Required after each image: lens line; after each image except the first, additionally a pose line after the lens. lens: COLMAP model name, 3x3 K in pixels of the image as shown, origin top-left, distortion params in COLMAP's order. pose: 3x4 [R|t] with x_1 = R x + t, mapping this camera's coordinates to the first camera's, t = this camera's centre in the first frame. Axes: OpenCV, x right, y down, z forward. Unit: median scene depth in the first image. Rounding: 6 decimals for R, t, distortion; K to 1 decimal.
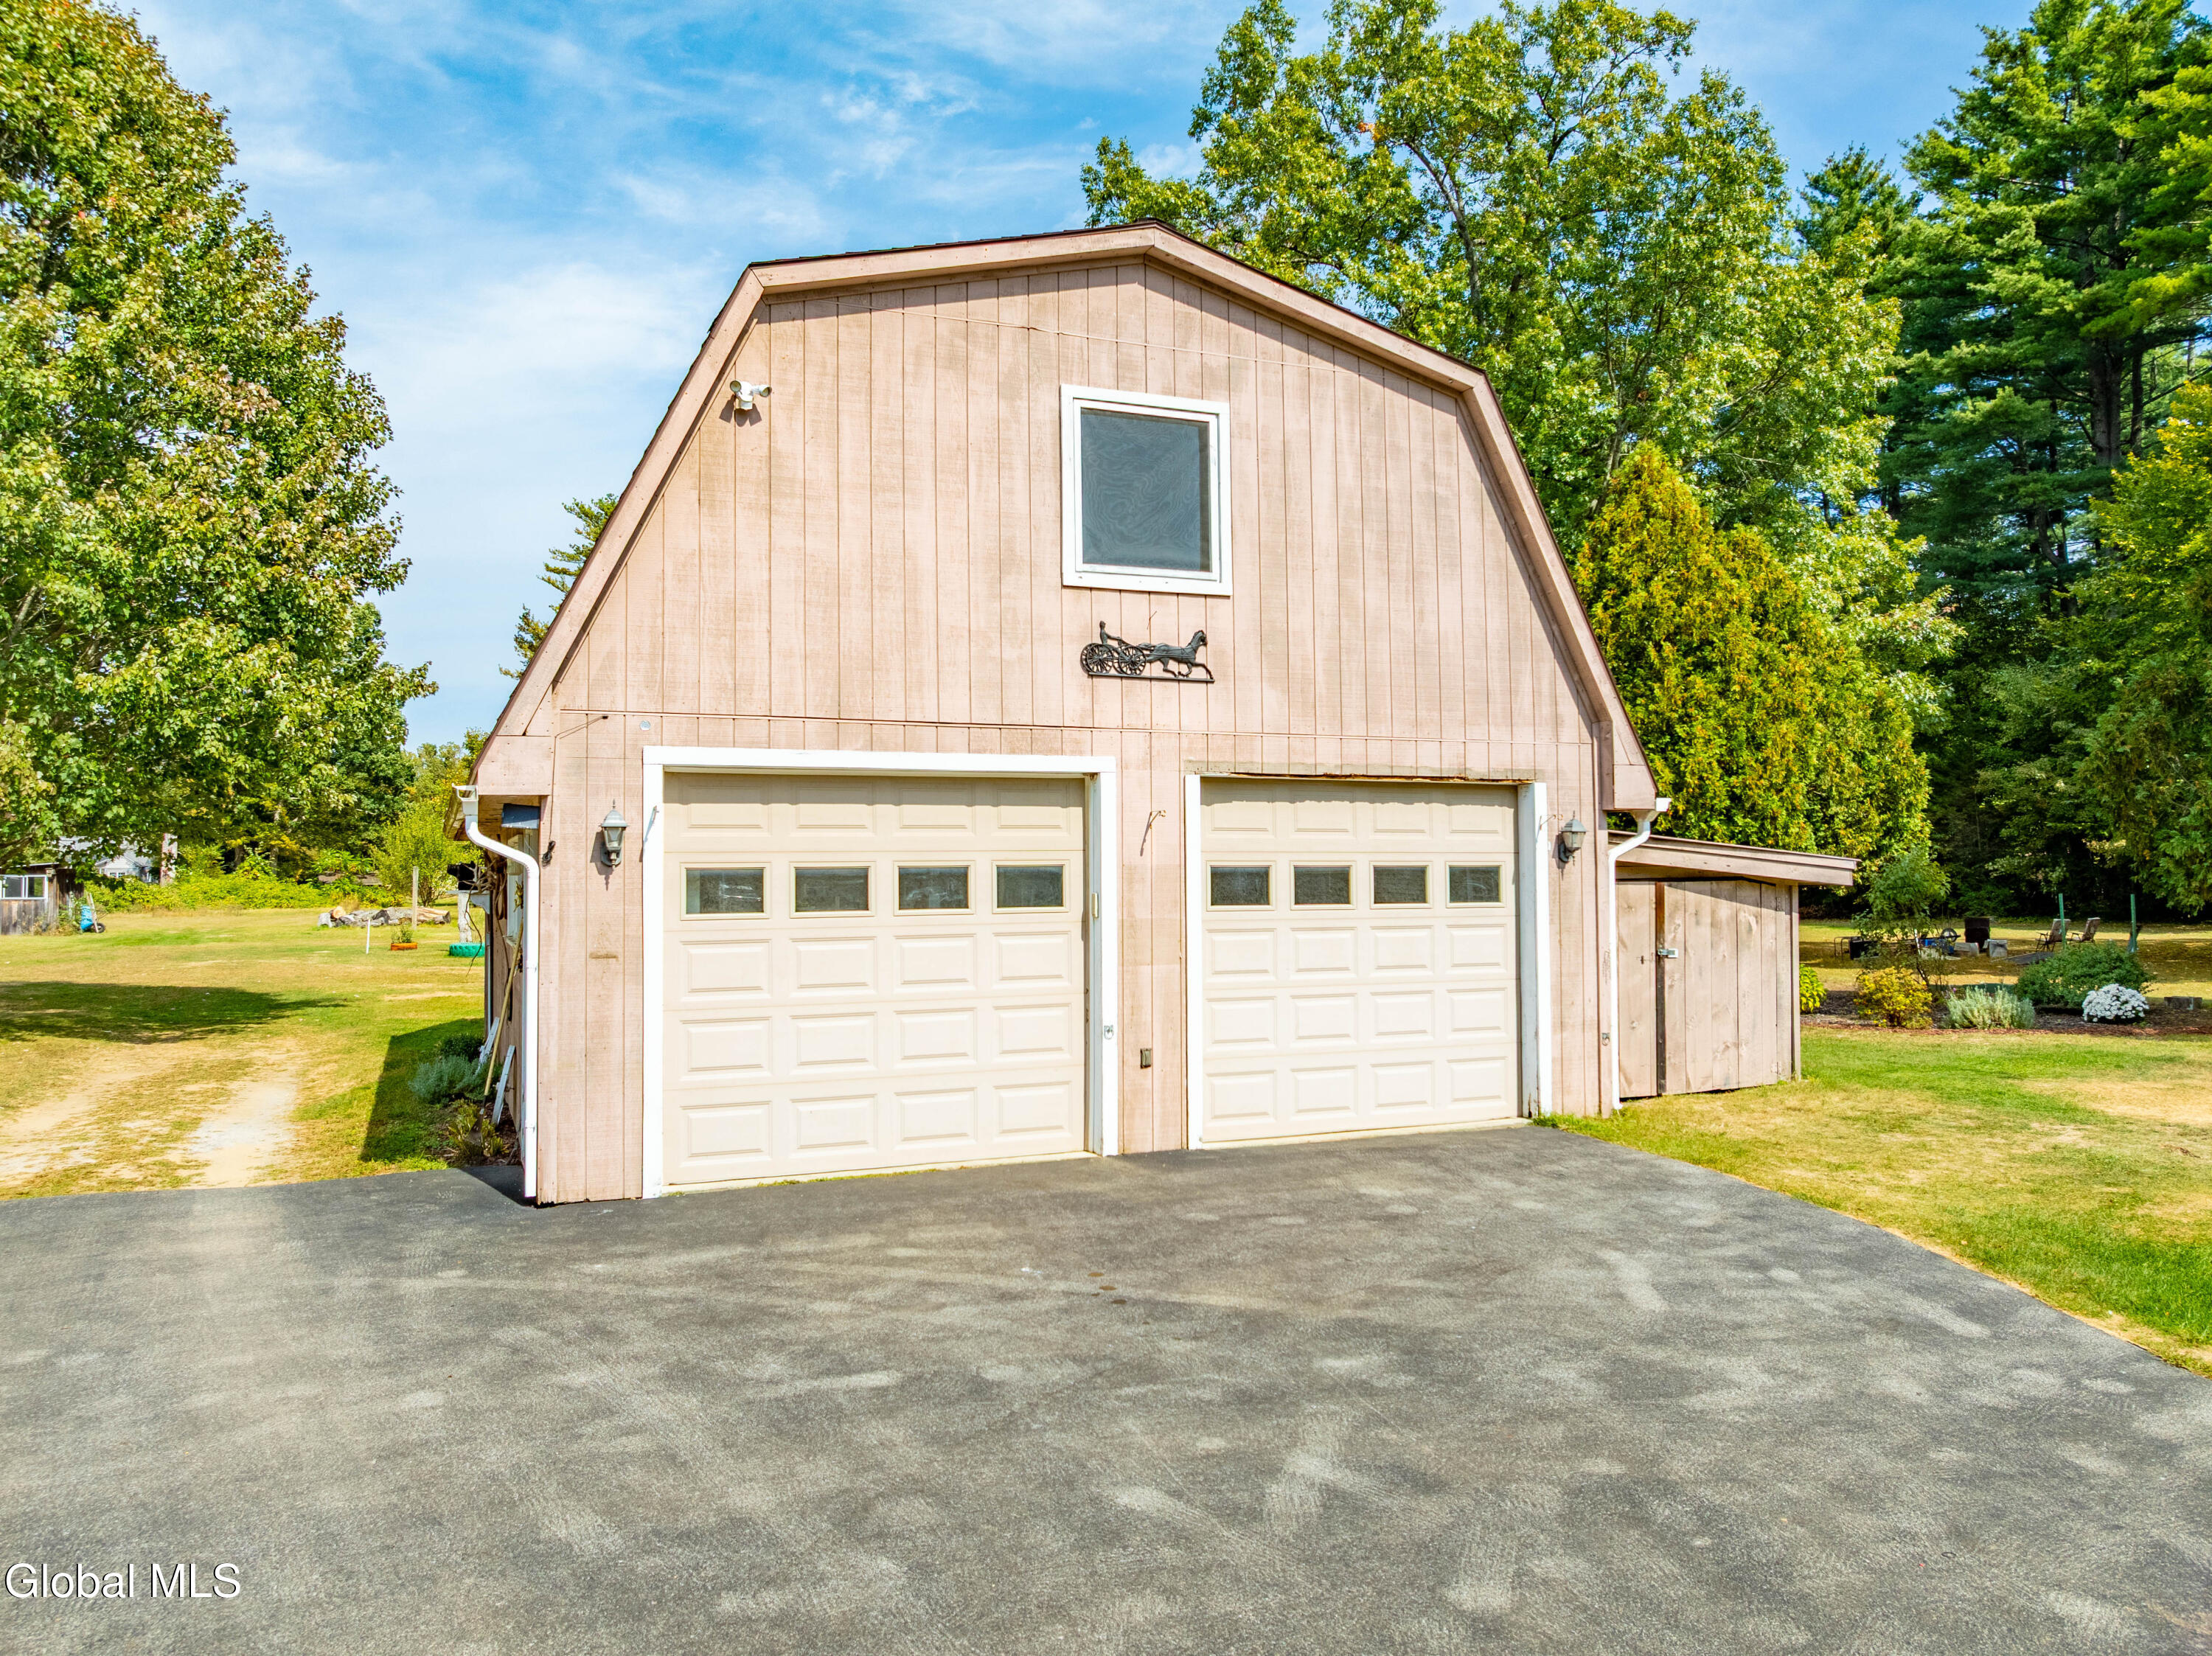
lens RADIAL K [[1570.8, 0, 1095.2], [0, 1570.8, 805.5], [0, 0, 1]] dist [-0.050995, 0.026008]
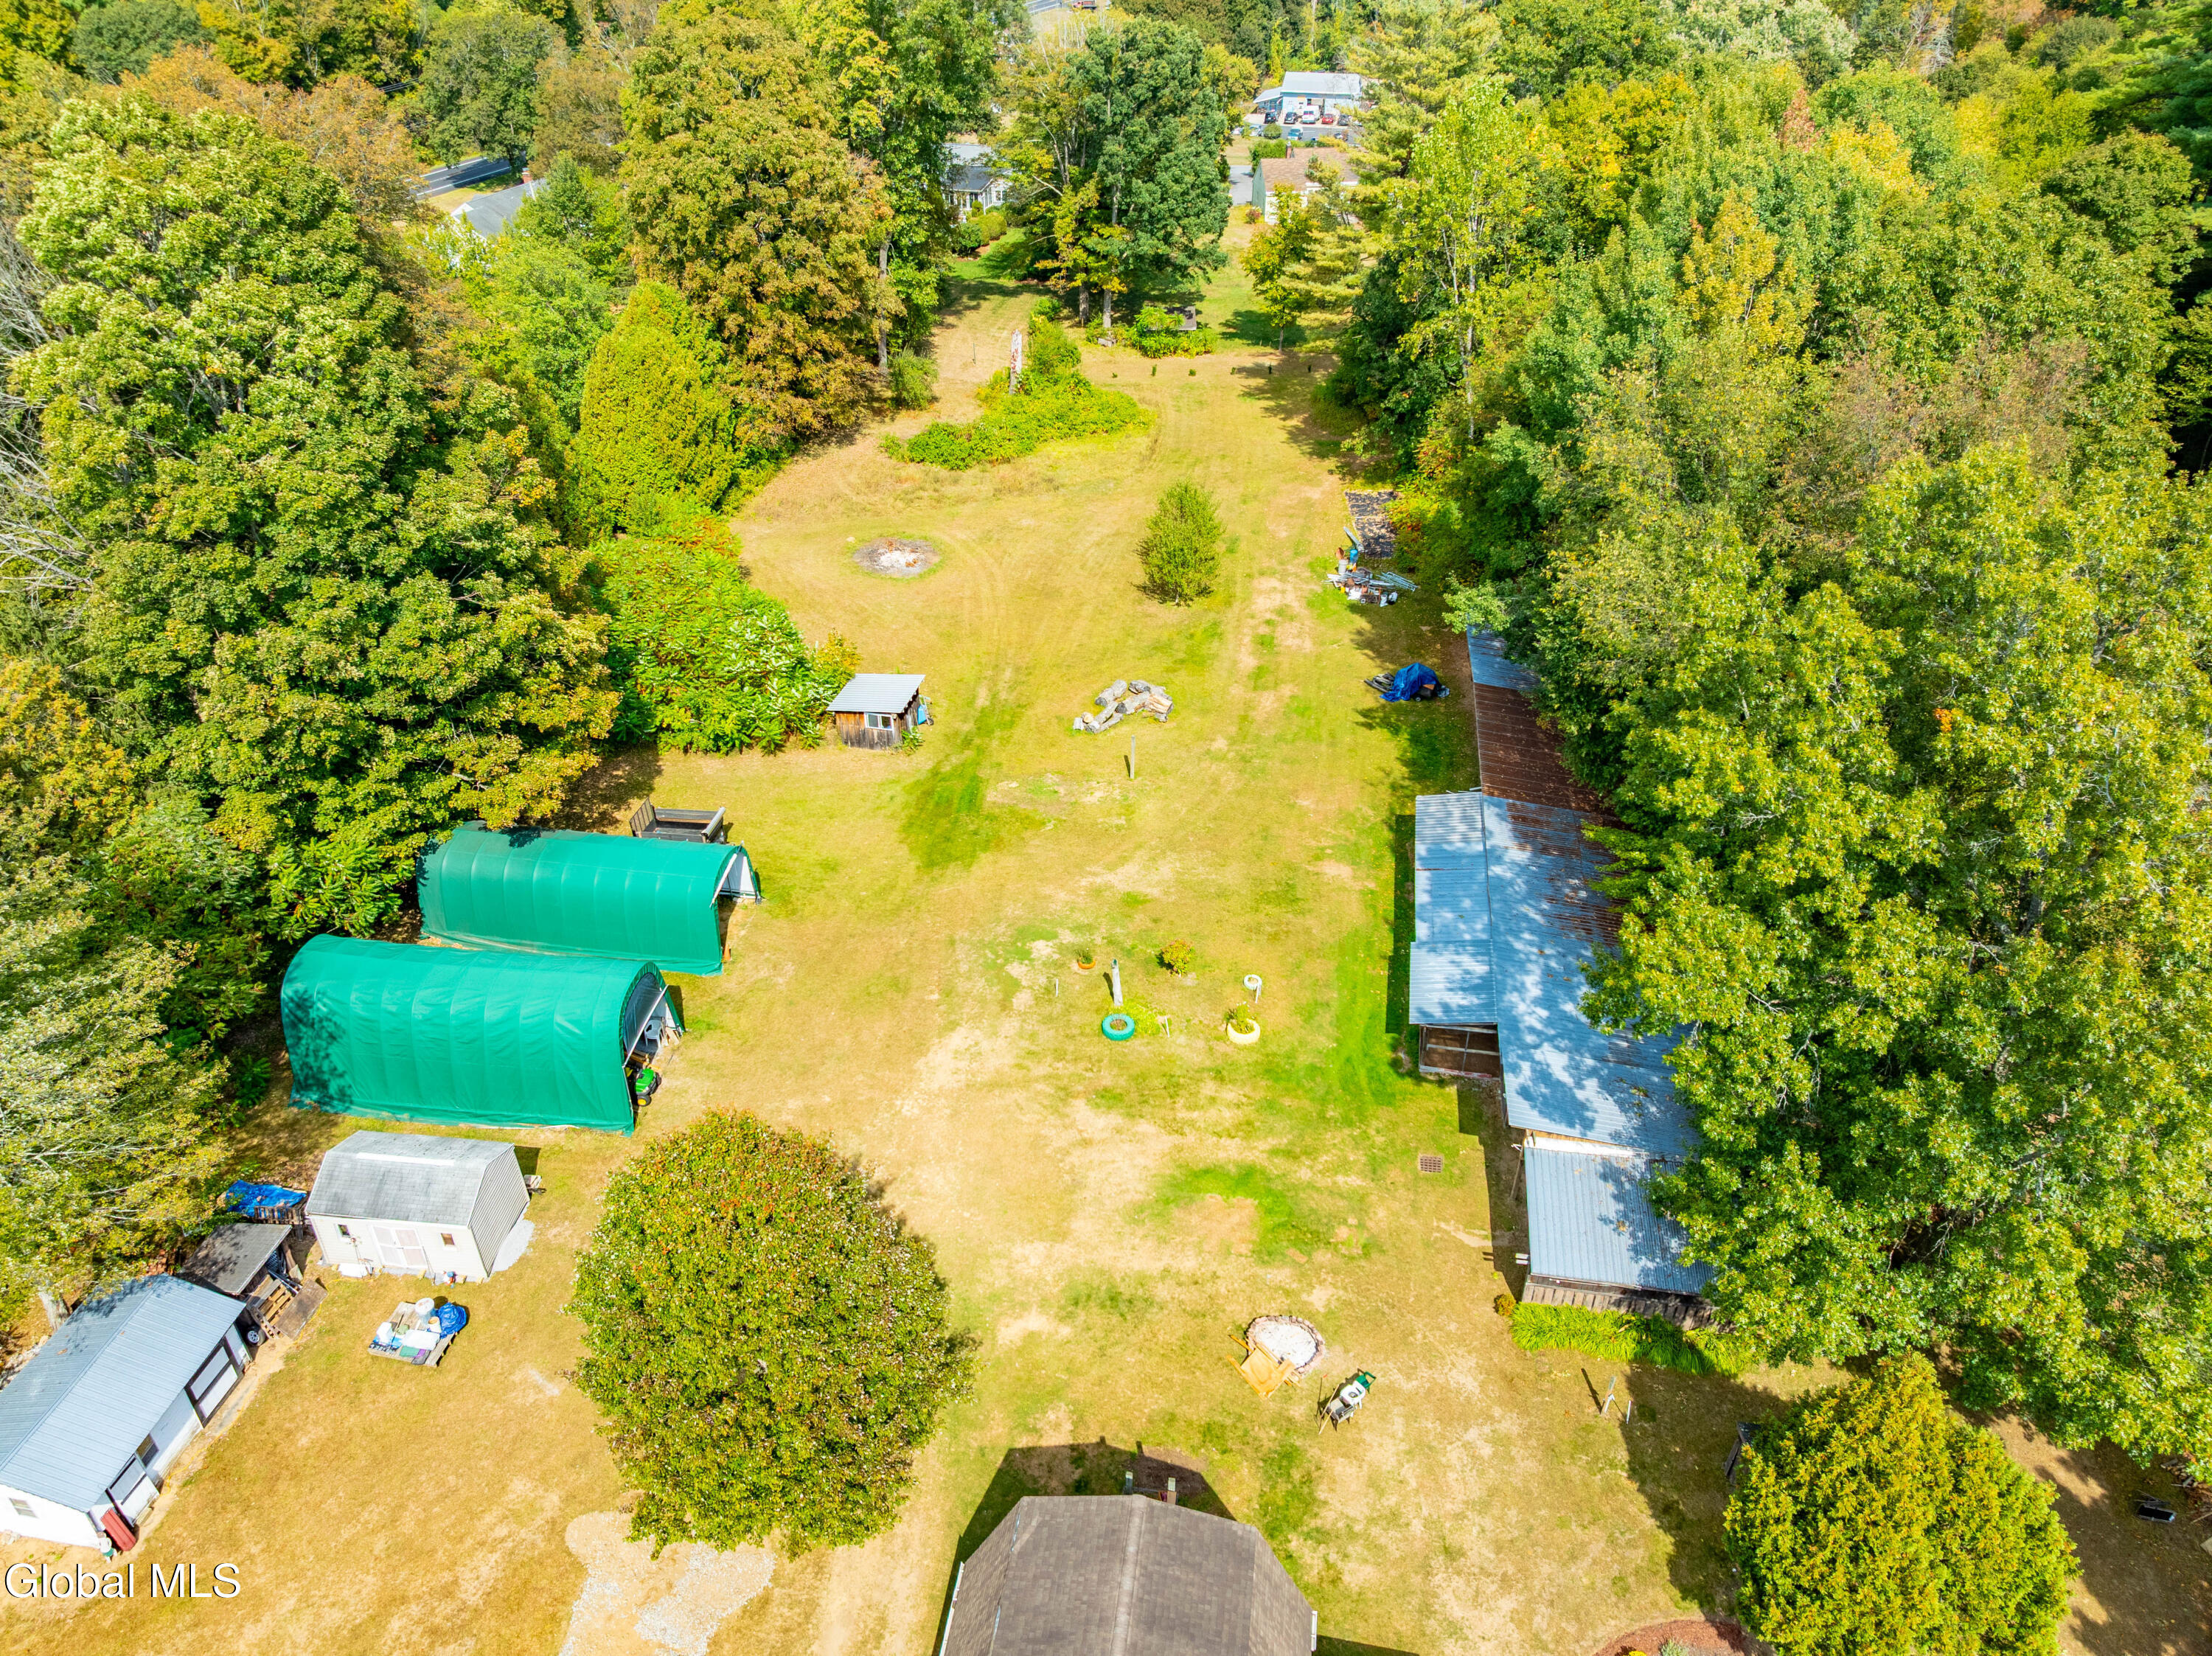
lens RADIAL K [[1570.8, 0, 1087.0], [0, 1570.8, 821.3], [0, 0, 1]] dist [-0.050995, 0.026008]
pose [[0.854523, 0.282666, -0.435765, 0.578905], [0.023735, 0.816828, 0.576392, -3.195990], [0.518871, -0.502883, 0.691290, 0.231098]]
